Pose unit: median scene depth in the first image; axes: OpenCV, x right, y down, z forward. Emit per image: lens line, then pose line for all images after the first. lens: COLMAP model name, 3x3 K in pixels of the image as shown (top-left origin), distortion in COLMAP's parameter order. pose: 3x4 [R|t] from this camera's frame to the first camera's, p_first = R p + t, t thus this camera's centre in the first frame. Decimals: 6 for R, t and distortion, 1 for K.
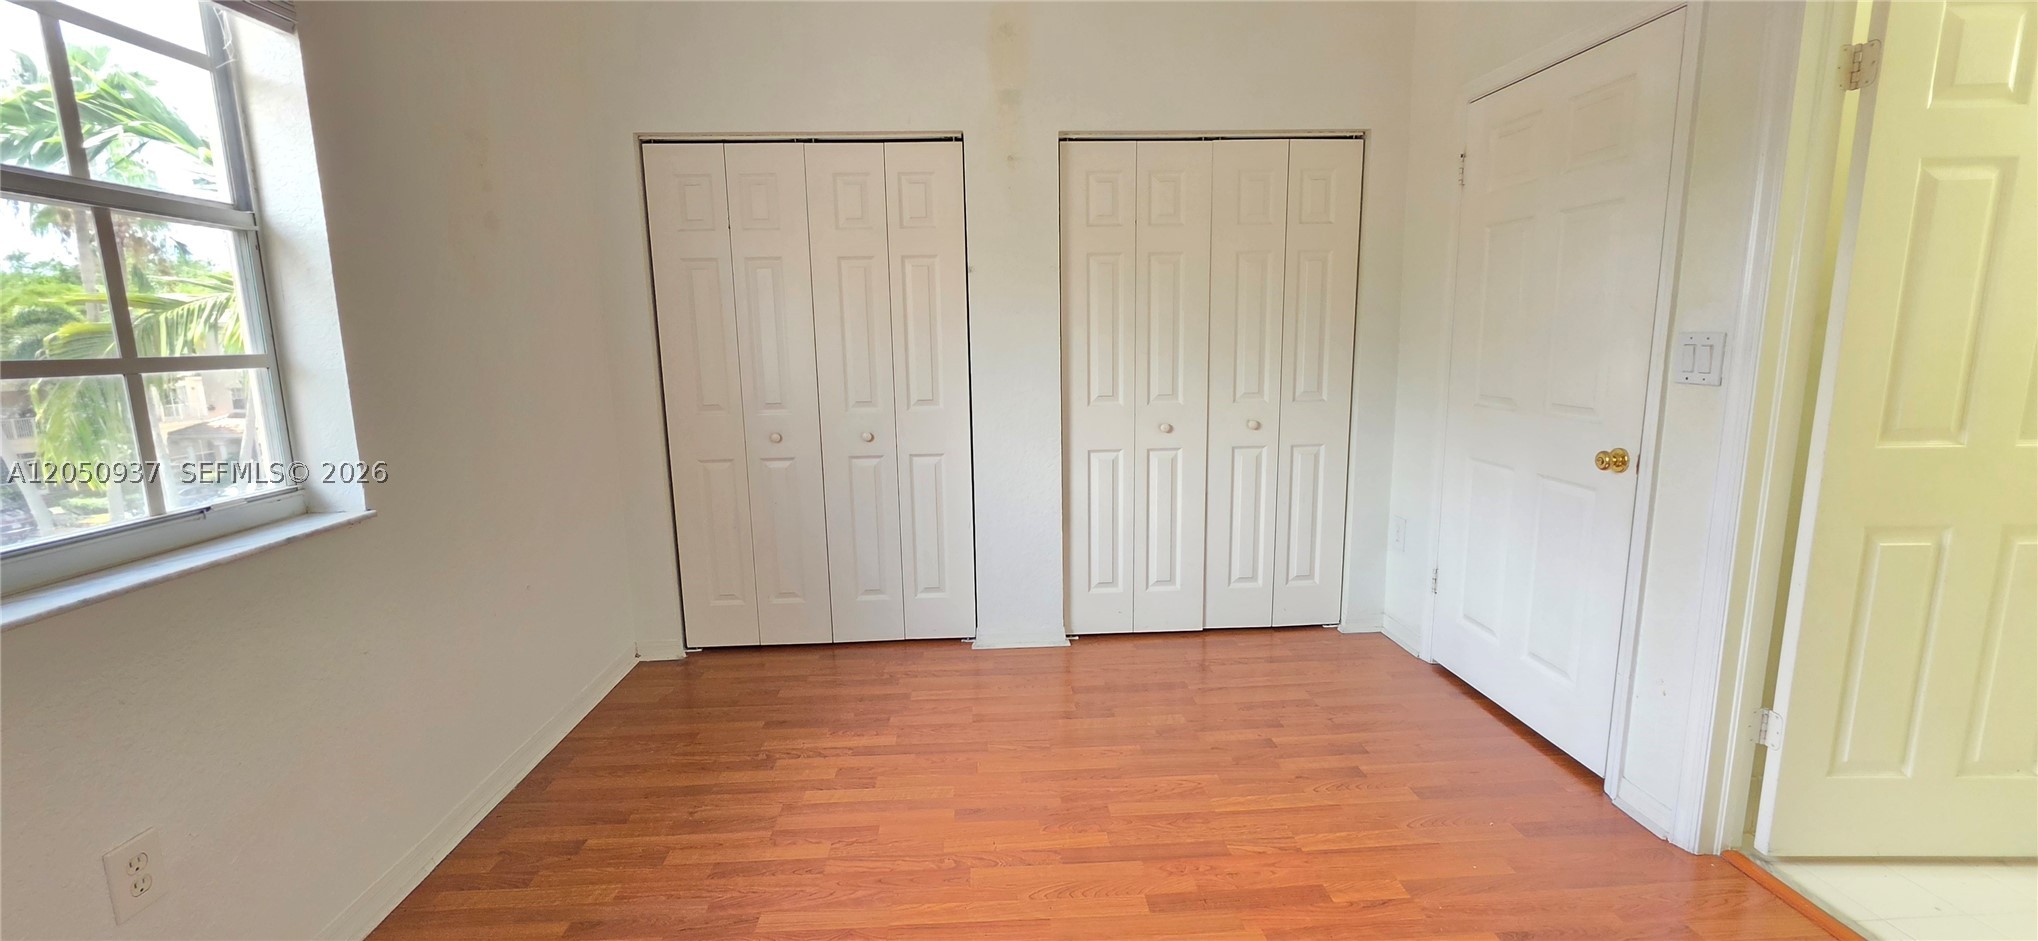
lens RADIAL K [[819.3, 0, 1010.7], [0, 819.3, 465.5], [0, 0, 1]] dist [-0.001352, 0.000125]
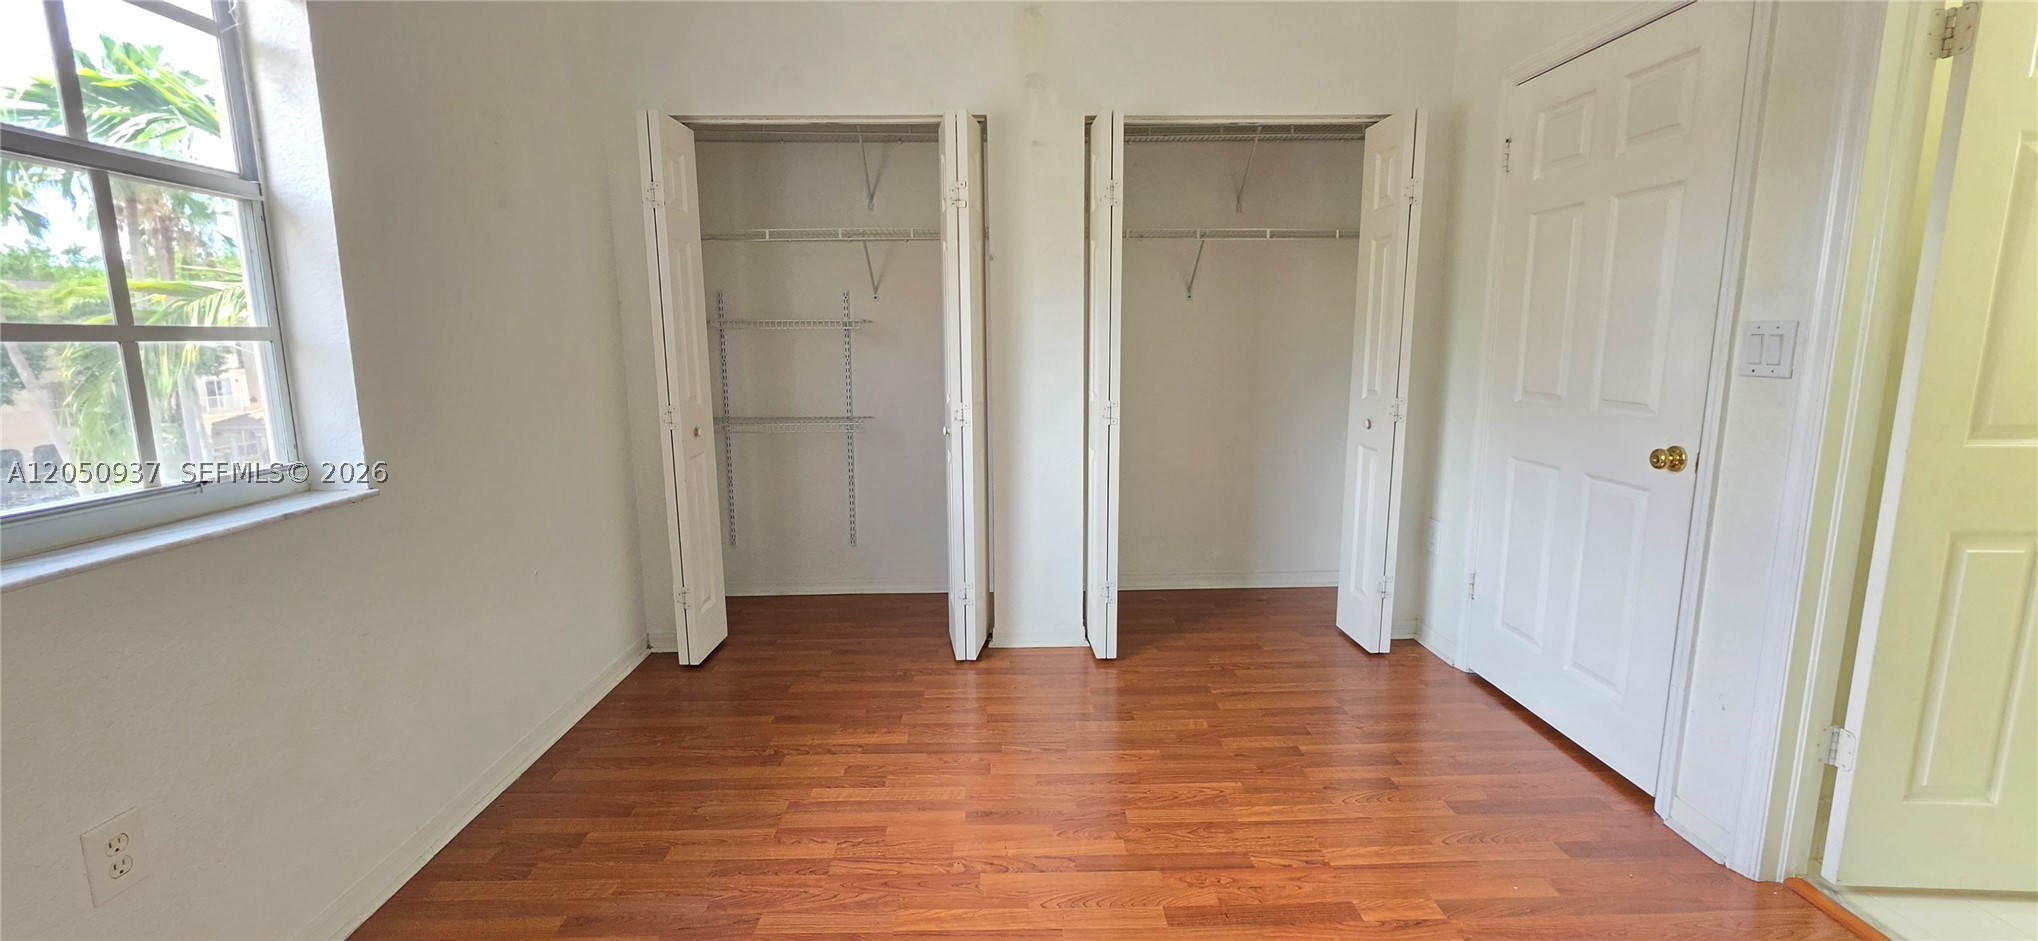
lens RADIAL K [[819.3, 0, 1010.7], [0, 819.3, 465.5], [0, 0, 1]] dist [-0.001352, 0.000125]
pose [[0.999470, 0.014968, -0.028903, 0.006973], [-0.015083, 0.999879, -0.003768, 0.017540], [0.028843, 0.004202, 0.999575, 0.040888]]
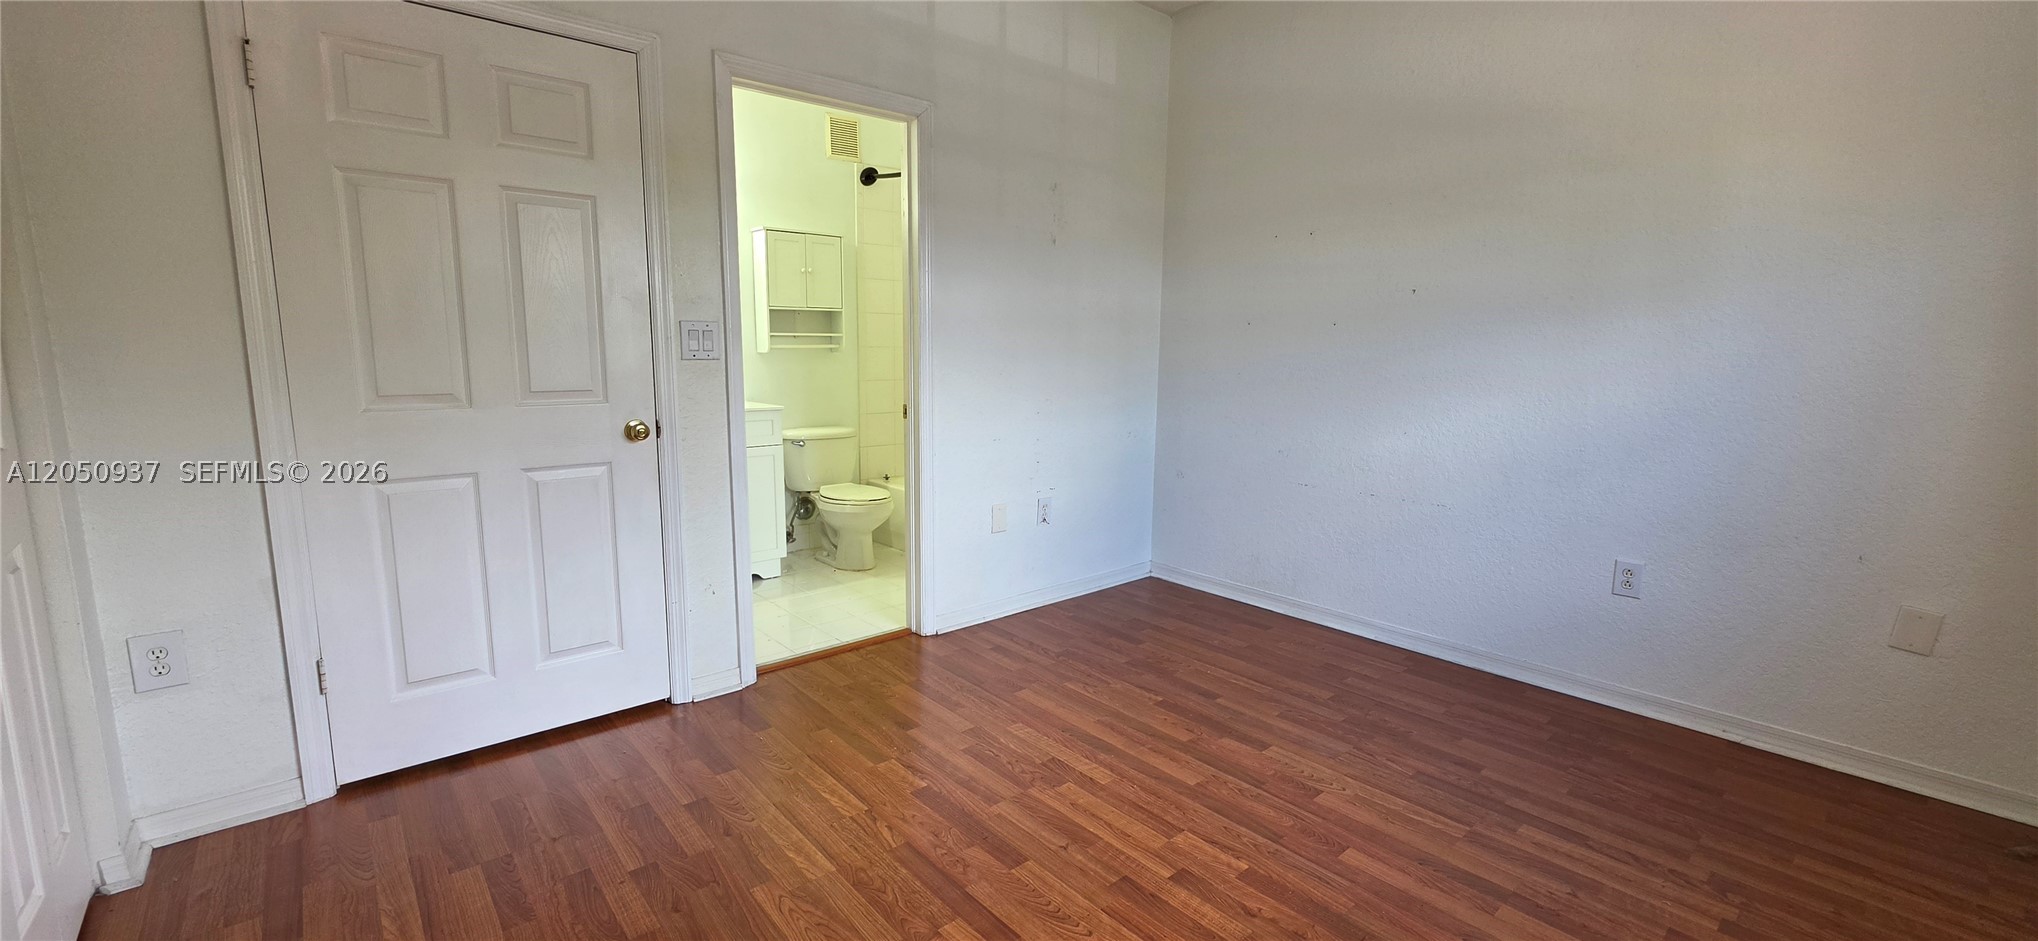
lens RADIAL K [[806.4, 0, 1025.6], [0, 806.4, 463.1], [0, 0, 1]] dist [-0.003964, 0.000361]
pose [[-0.624084, -0.105688, 0.774176, -0.532221], [0.125298, 0.964451, 0.232670, -0.173888], [-0.771245, 0.242209, -0.588656, 1.379756]]
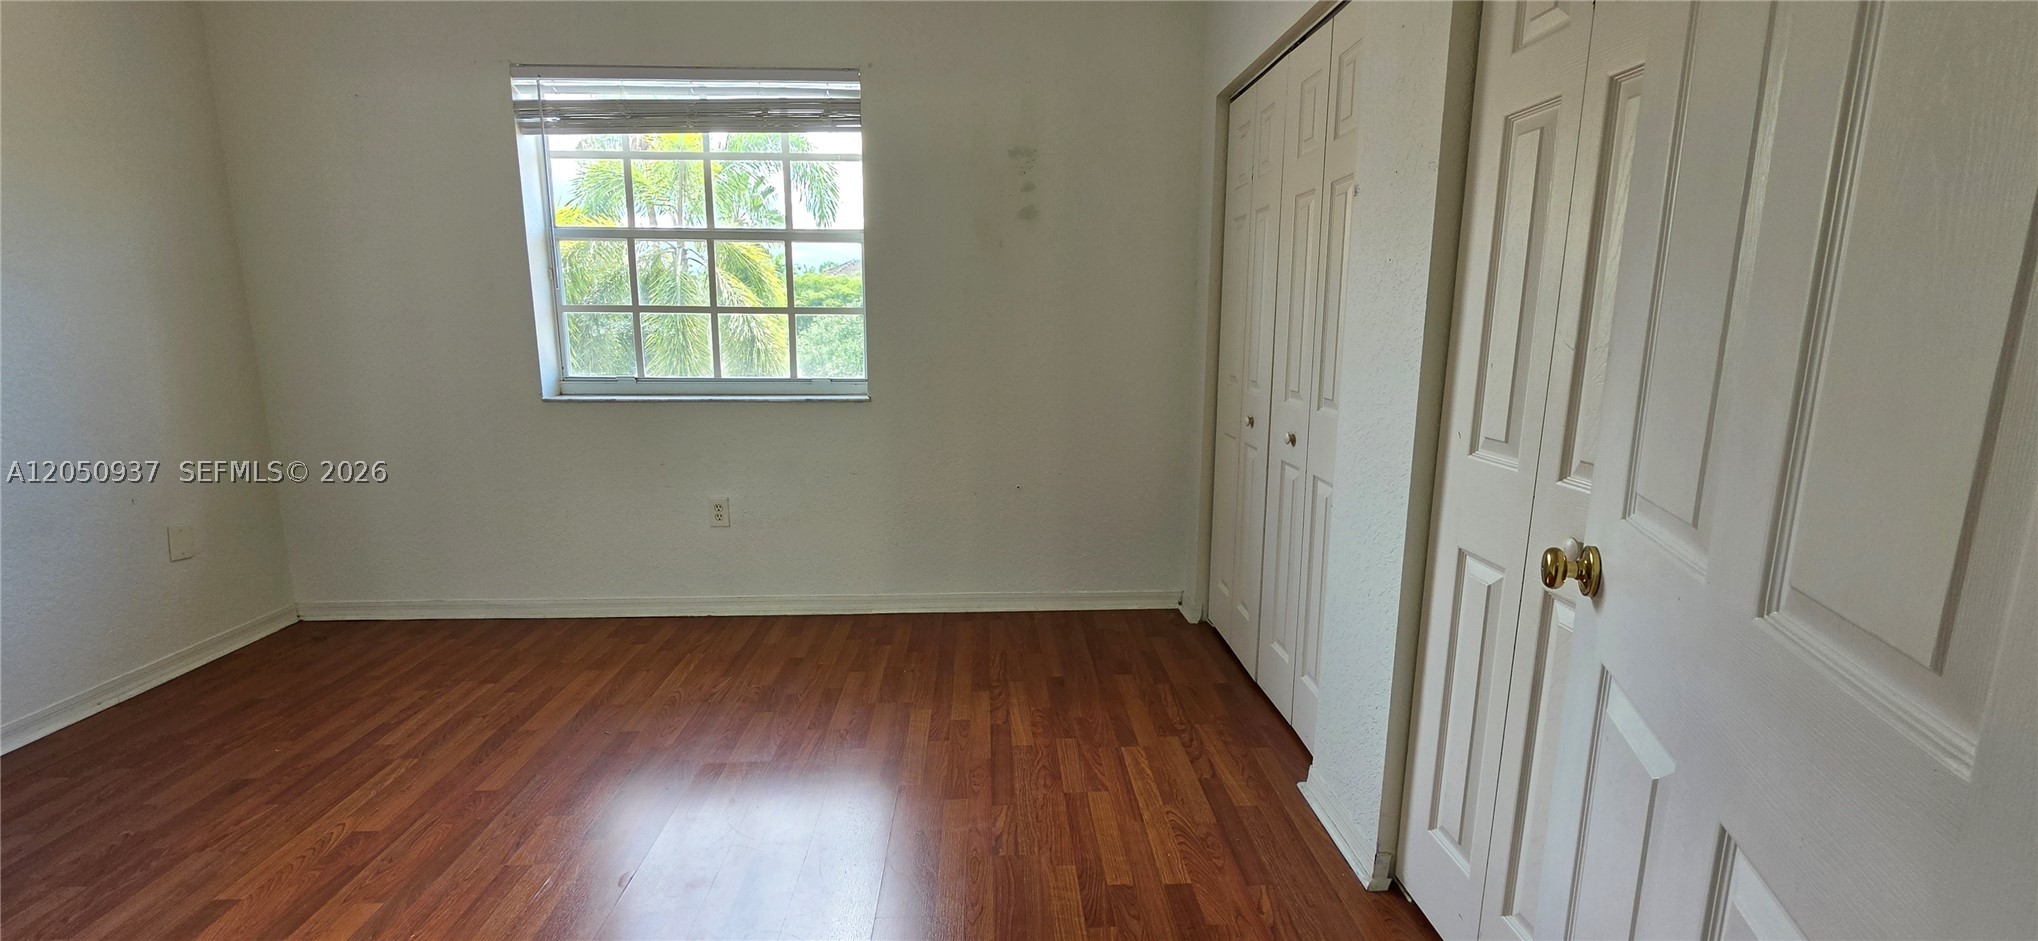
lens RADIAL K [[806.4, 0, 1025.6], [0, 806.4, 463.1], [0, 0, 1]] dist [-0.003964, 0.000361]
pose [[0.001101, 0.194662, -0.980870, 0.901912], [-0.168003, 0.966965, 0.191713, -0.188790], [0.985786, 0.164578, 0.033769, 1.220308]]
